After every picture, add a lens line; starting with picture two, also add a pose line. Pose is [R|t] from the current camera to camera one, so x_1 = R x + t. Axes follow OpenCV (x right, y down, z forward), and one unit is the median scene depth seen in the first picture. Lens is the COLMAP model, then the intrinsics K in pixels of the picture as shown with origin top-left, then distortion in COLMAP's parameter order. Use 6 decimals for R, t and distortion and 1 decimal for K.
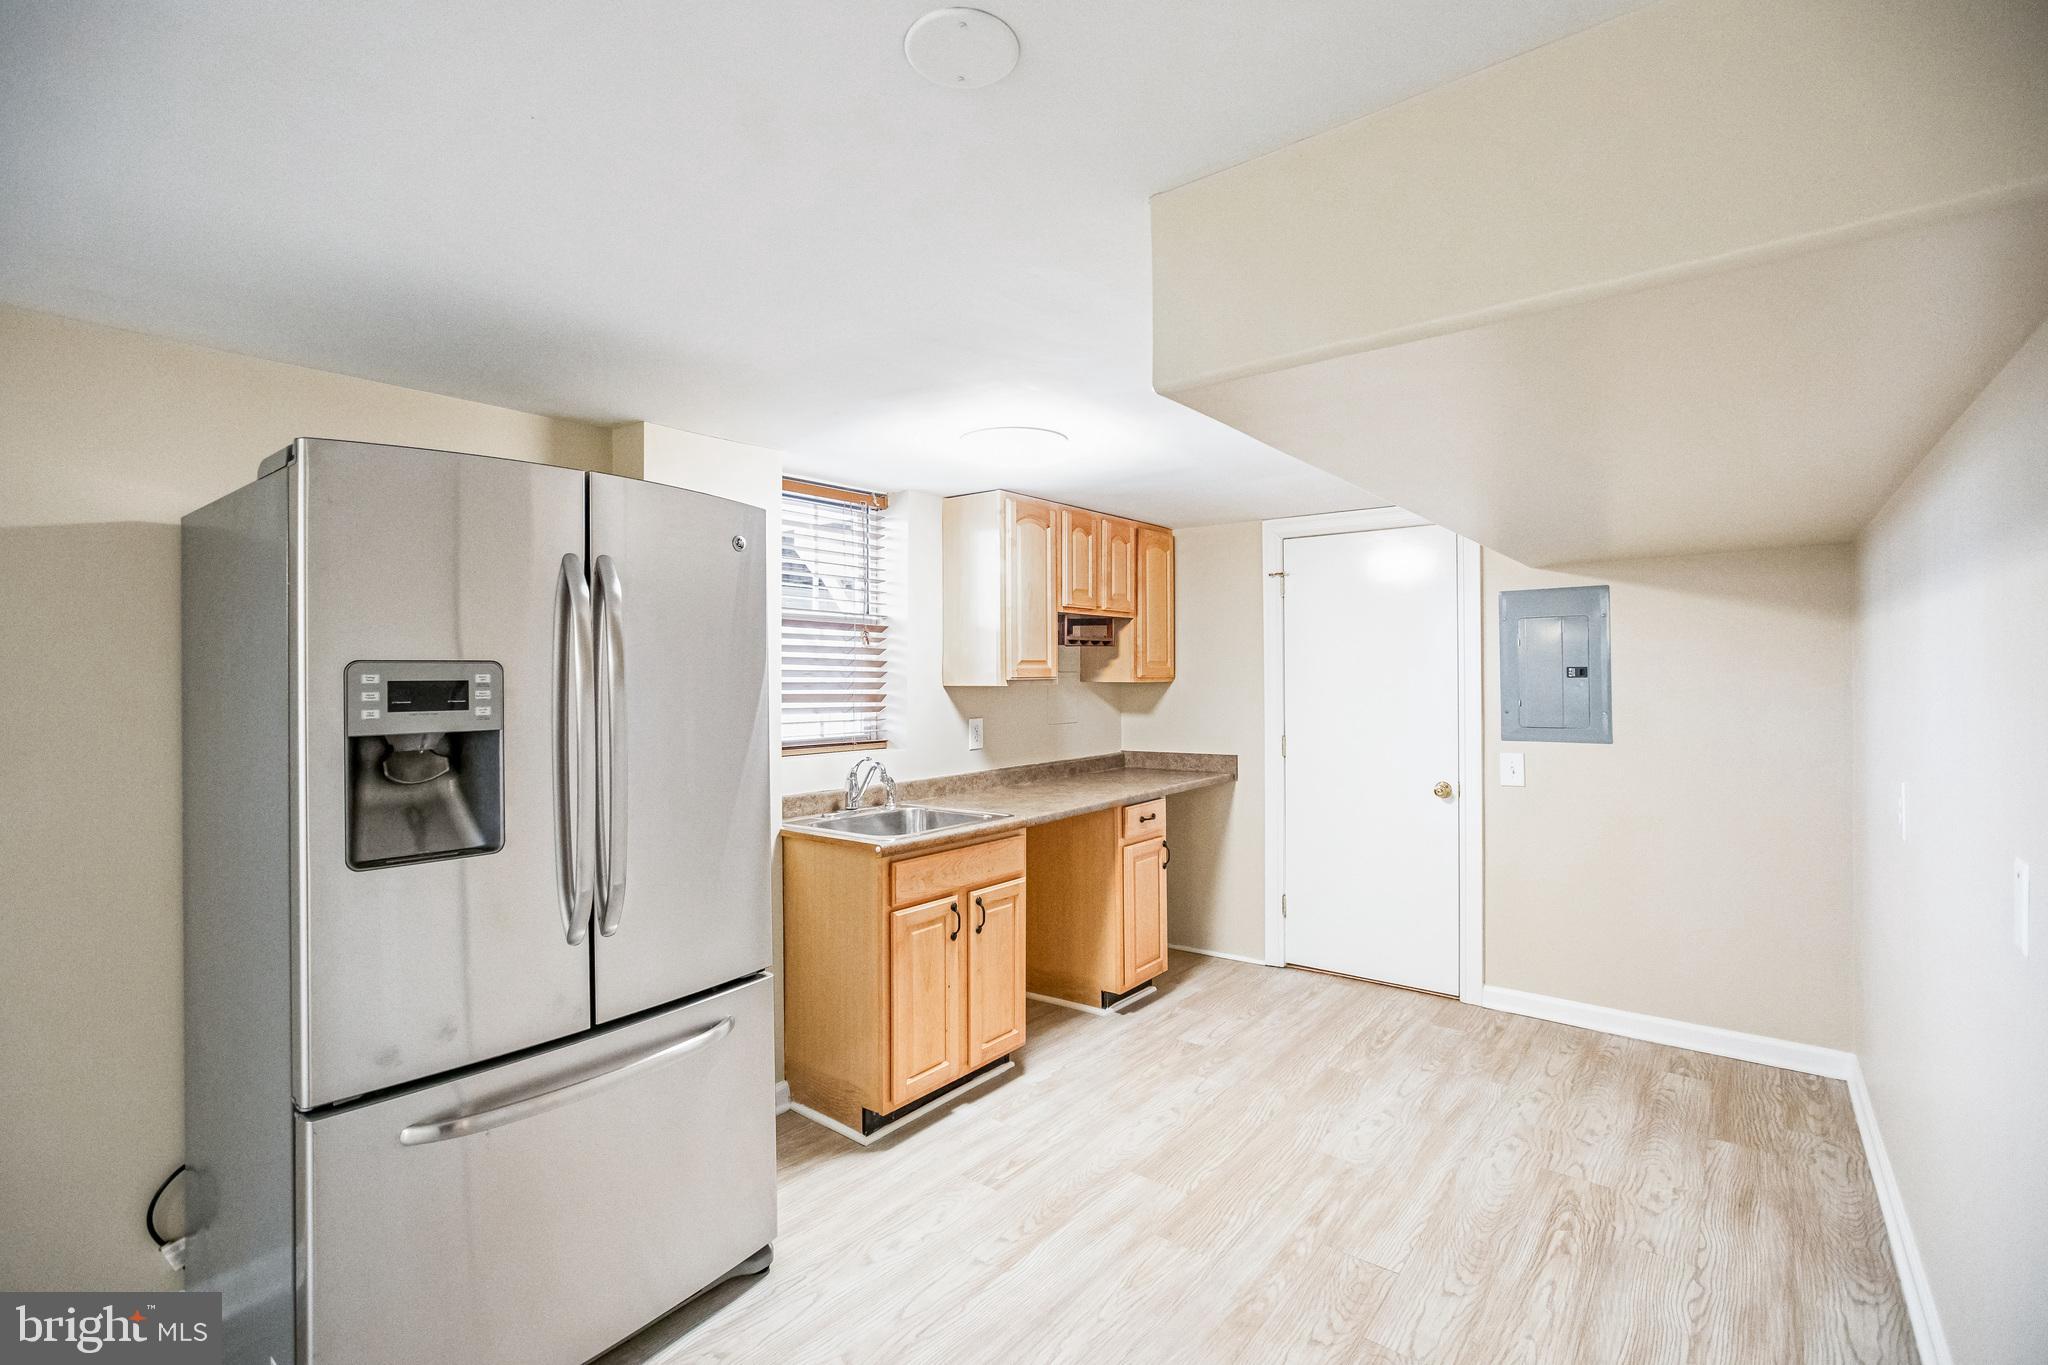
lens RADIAL K [[936.2, 0, 1016.4], [0, 936.2, 655.0], [0, 0, 1]] dist [-0.052558, 0.024101]
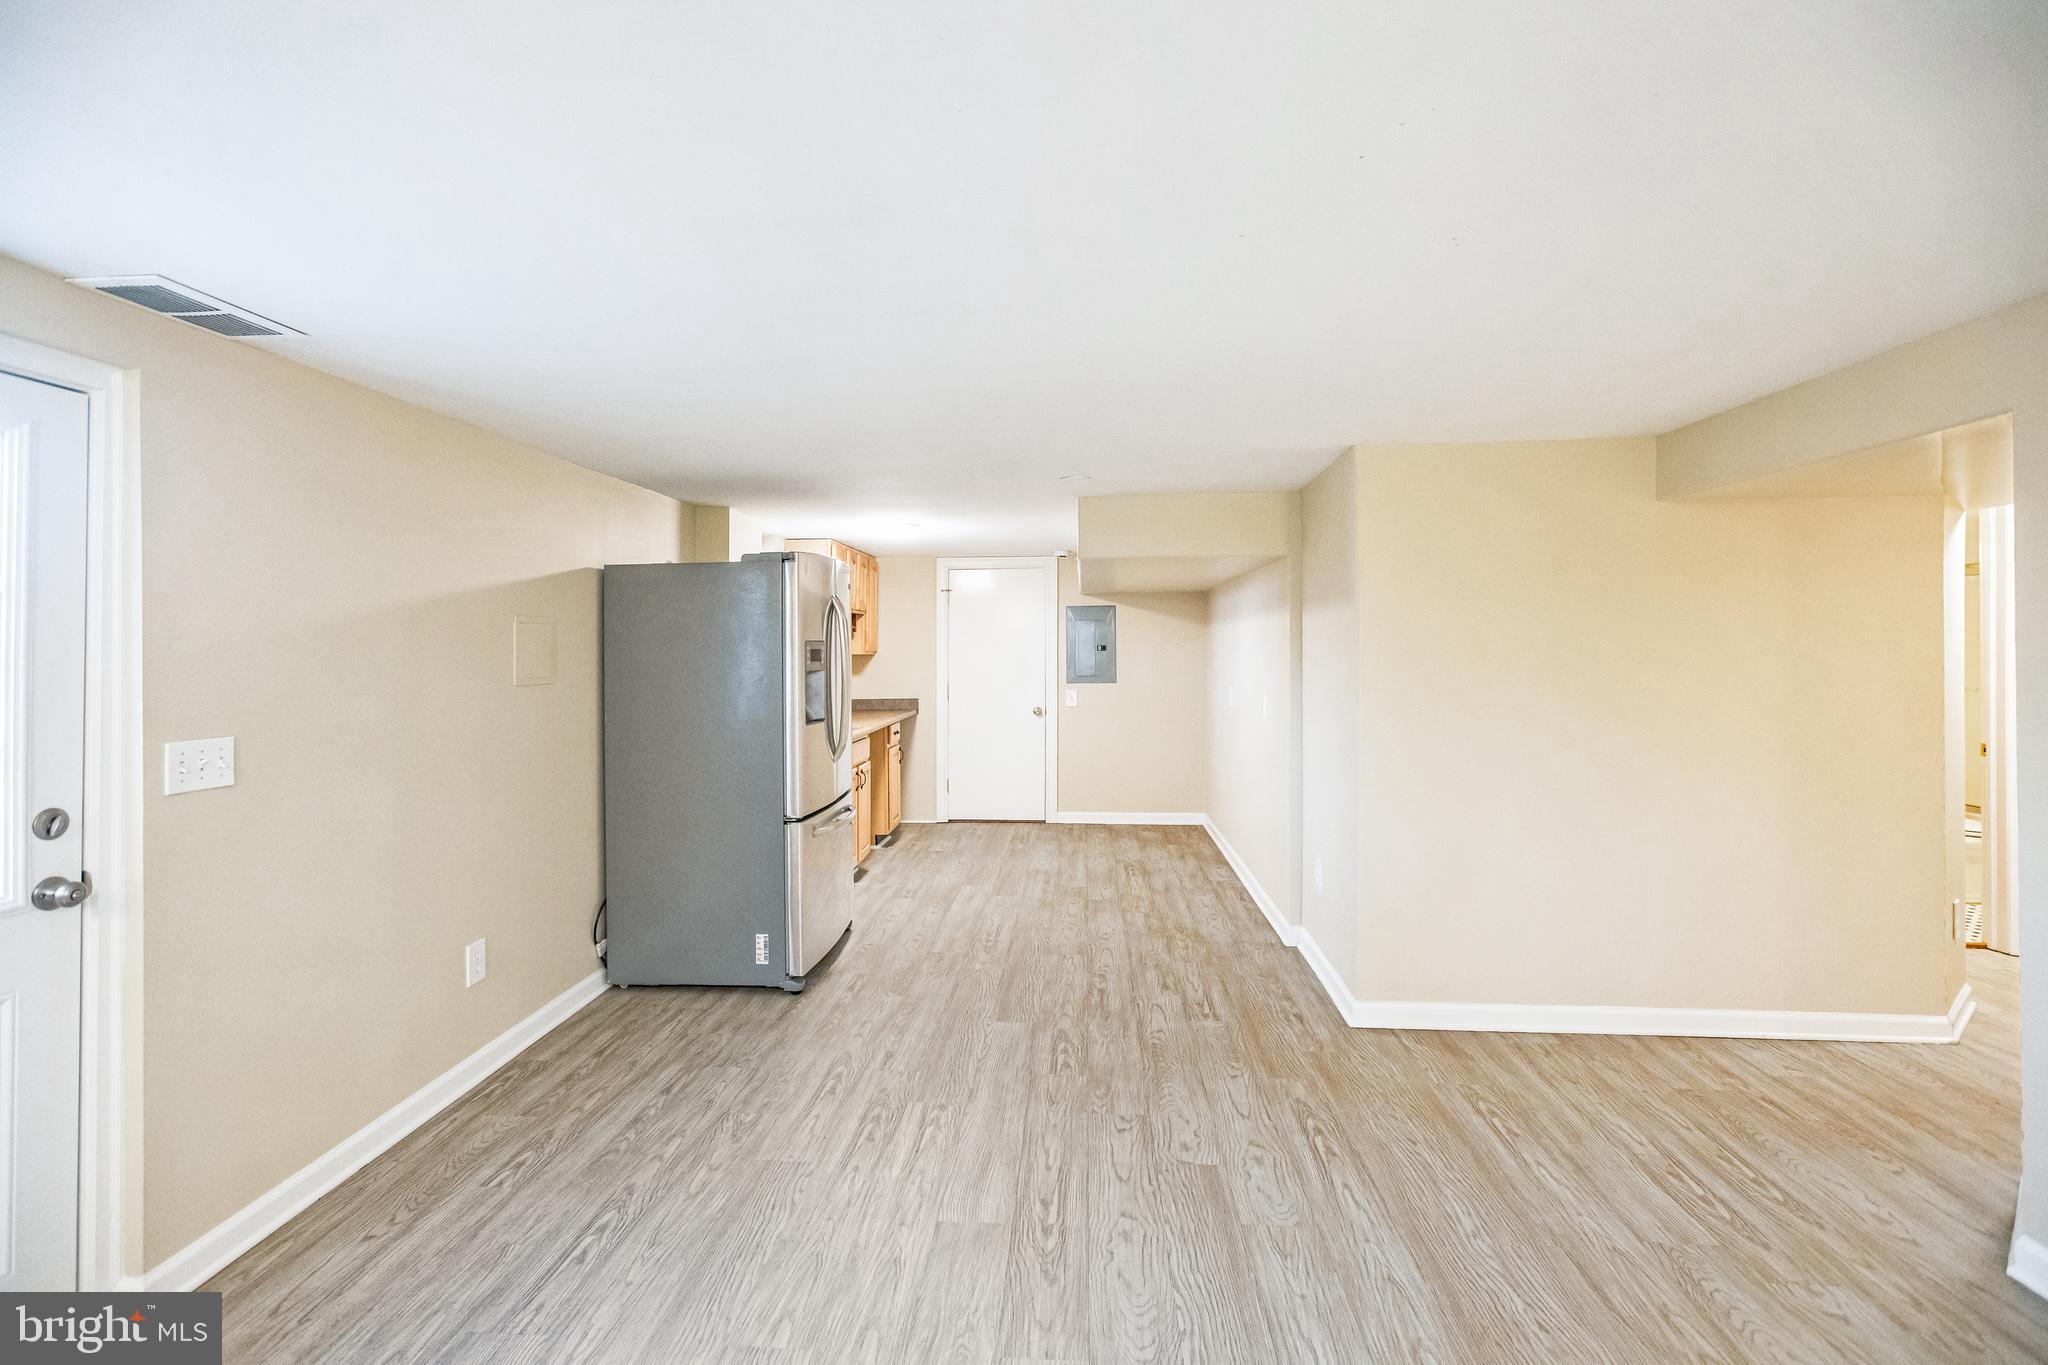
lens RADIAL K [[936.2, 0, 1016.4], [0, 936.2, 655.0], [0, 0, 1]] dist [-0.052558, 0.024101]
pose [[0.828454, -0.003445, 0.560046, -0.678564], [-0.009838, 0.999737, 0.020704, -0.006930], [-0.559970, -0.022662, 0.828203, -0.577791]]
